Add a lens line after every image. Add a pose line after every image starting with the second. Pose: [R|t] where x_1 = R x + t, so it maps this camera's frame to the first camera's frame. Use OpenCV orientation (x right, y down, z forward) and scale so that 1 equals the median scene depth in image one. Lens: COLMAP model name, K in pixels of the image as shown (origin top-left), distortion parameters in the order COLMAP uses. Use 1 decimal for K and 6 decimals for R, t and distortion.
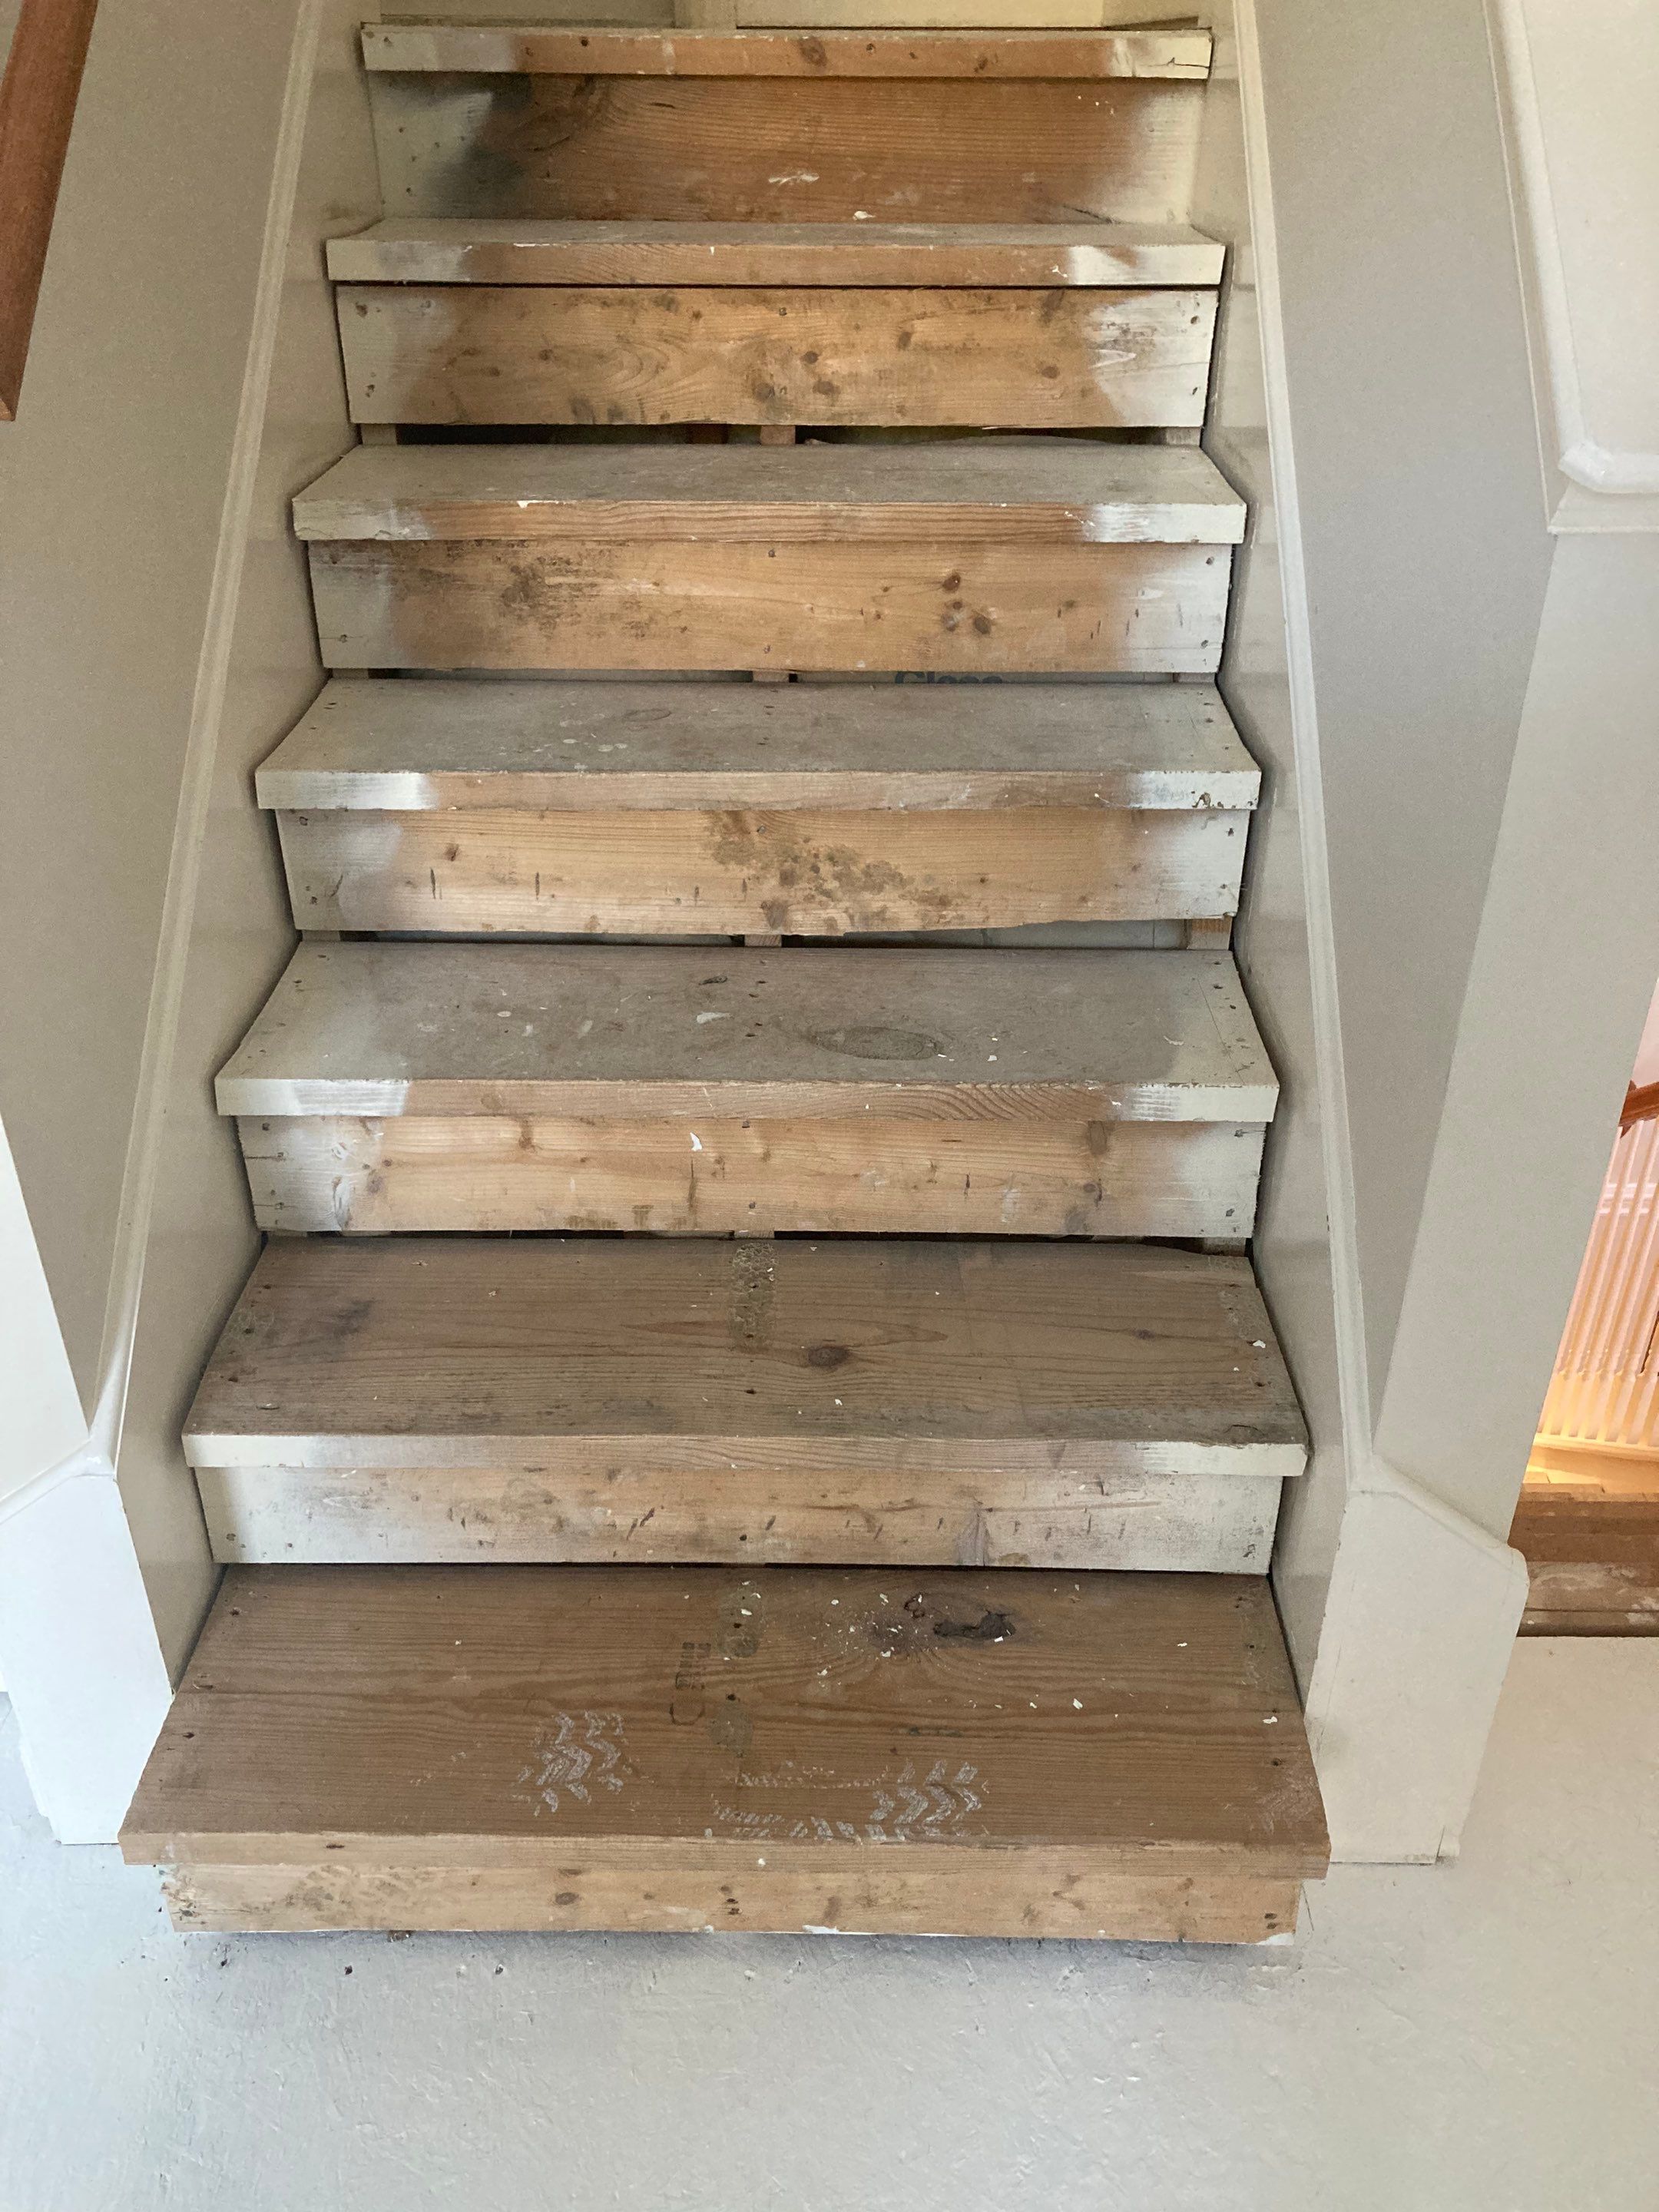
lens RADIAL K [[1783.9, 0, 829.5], [0, 1783.9, 1106.0], [0, 0, 1]] dist [0.074036, -0.119234]
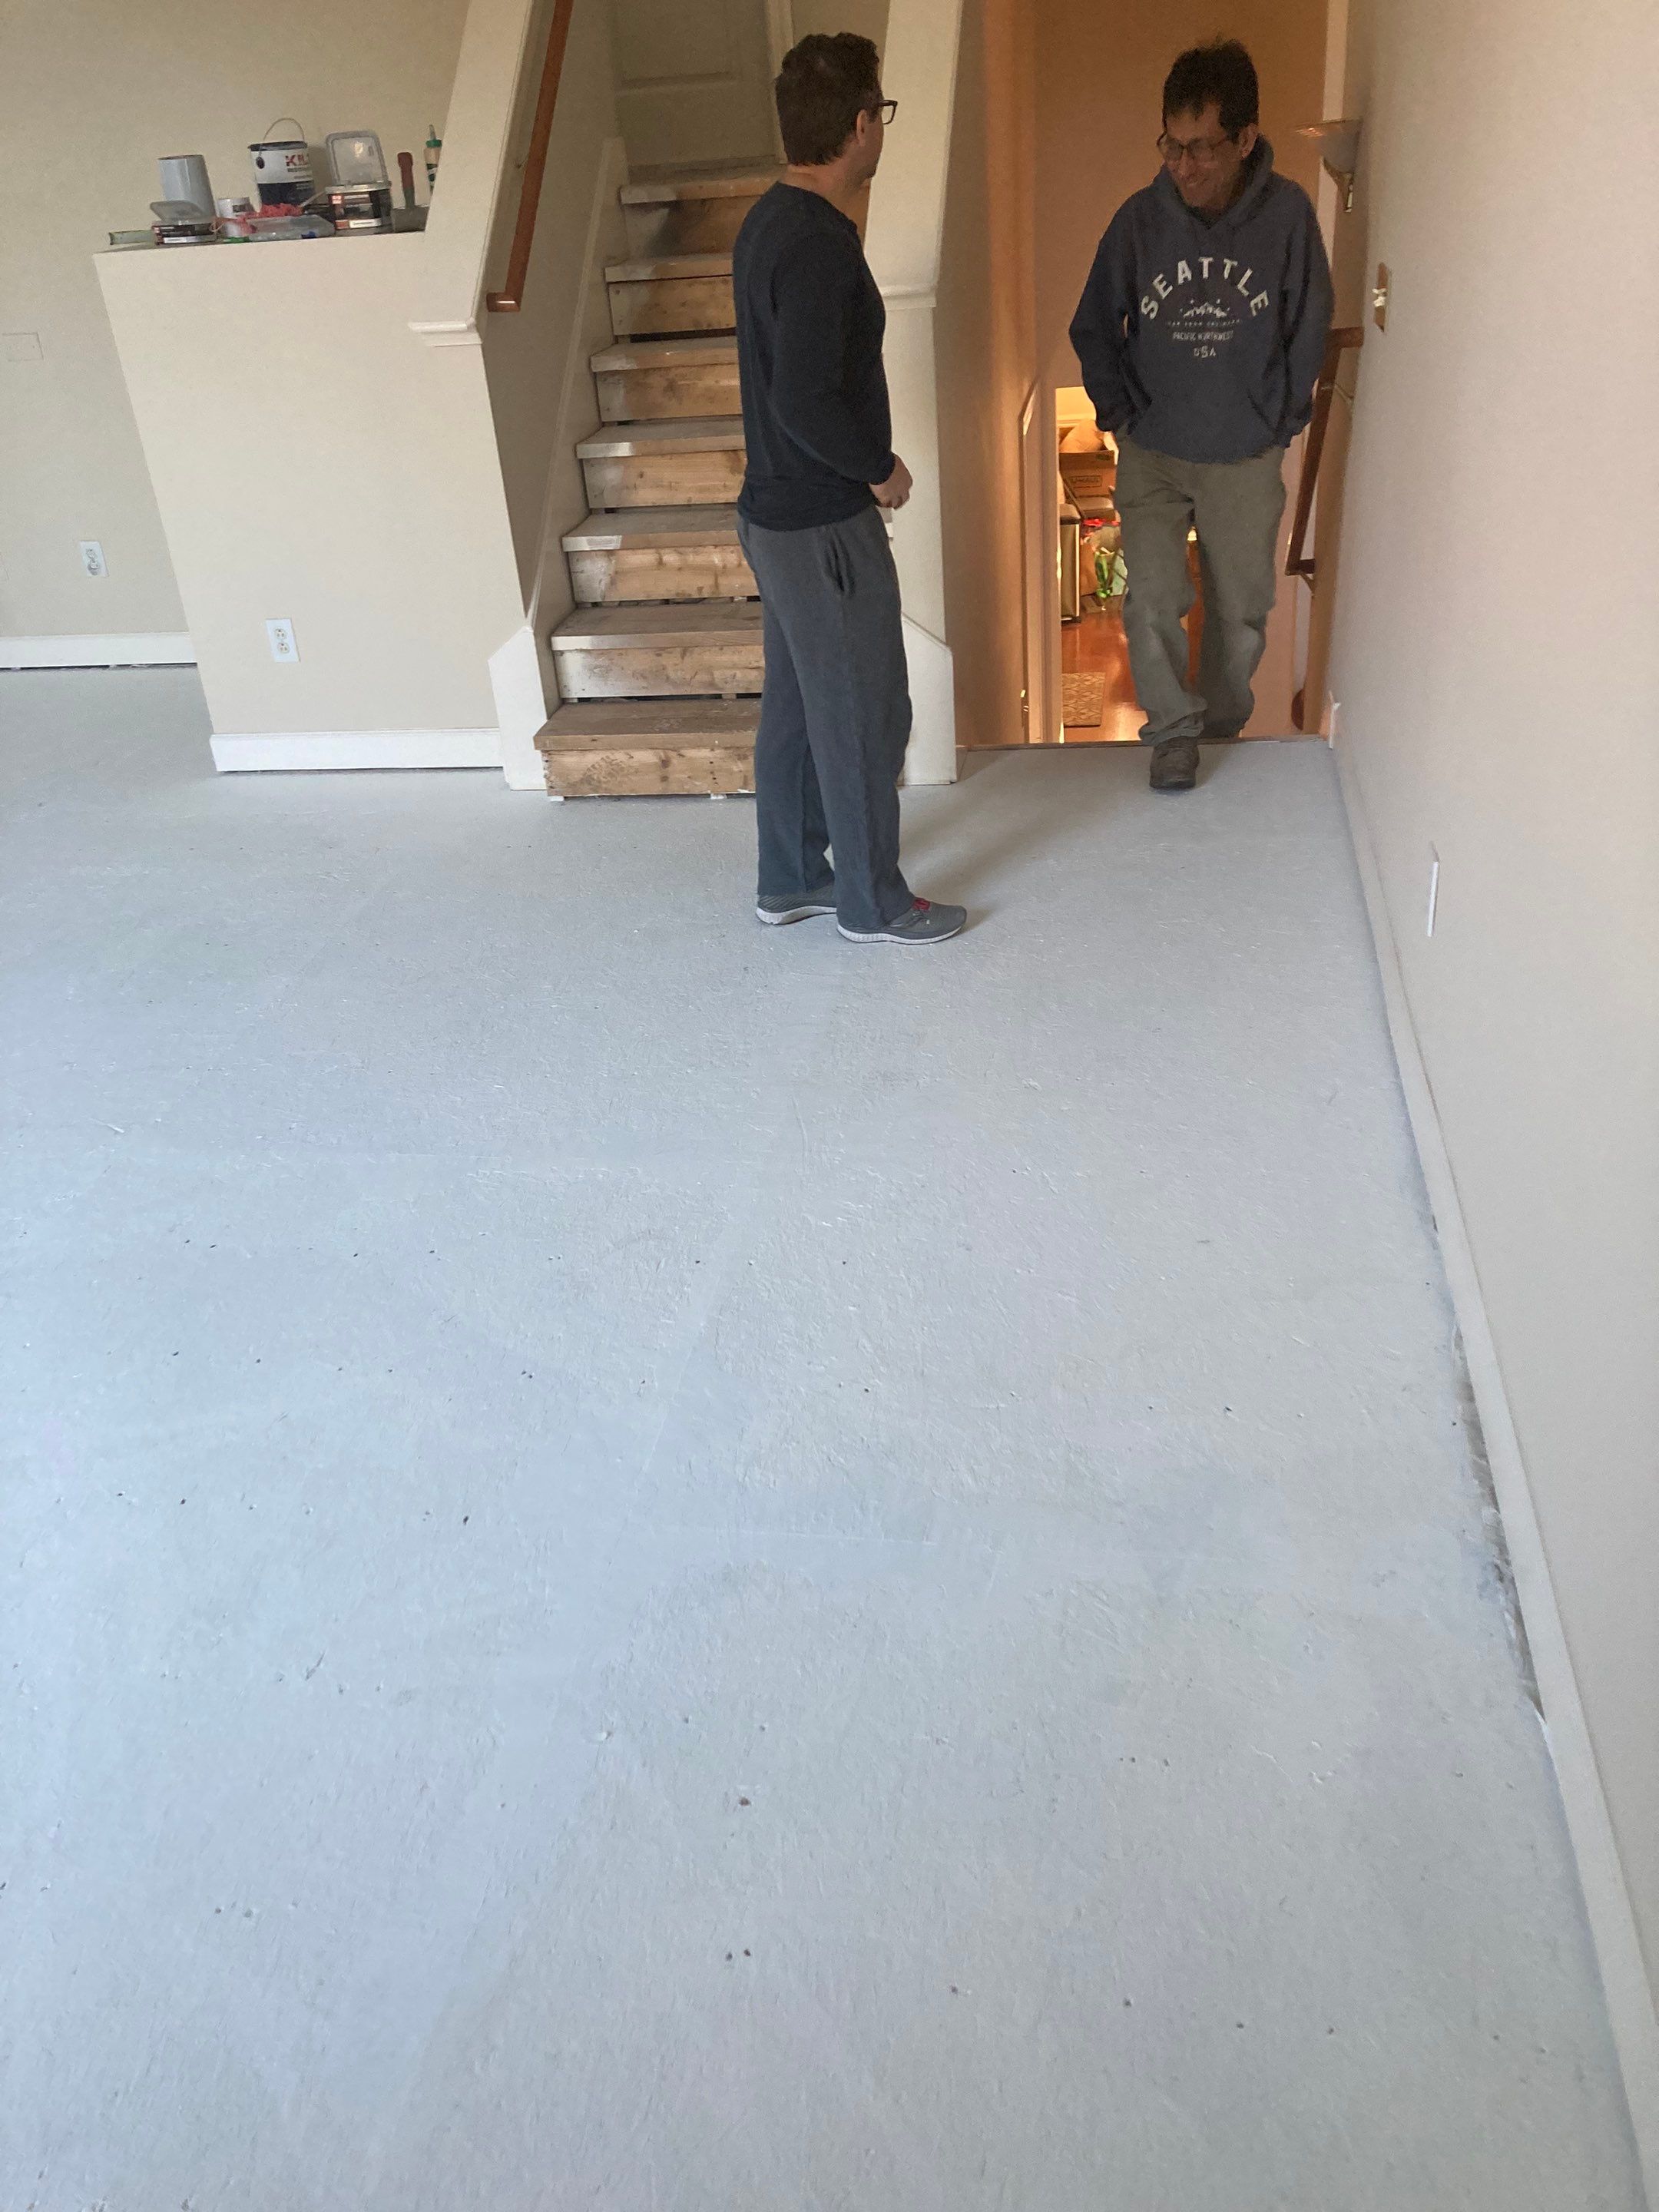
lens RADIAL K [[1783.9, 0, 829.5], [0, 1783.9, 1106.0], [0, 0, 1]] dist [0.074036, -0.119234]
pose [[0.983091, 0.010254, -0.182829, 0.612845], [-0.013217, 0.999800, -0.014996, 0.892794], [0.182639, 0.017159, 0.983030, -1.732710]]
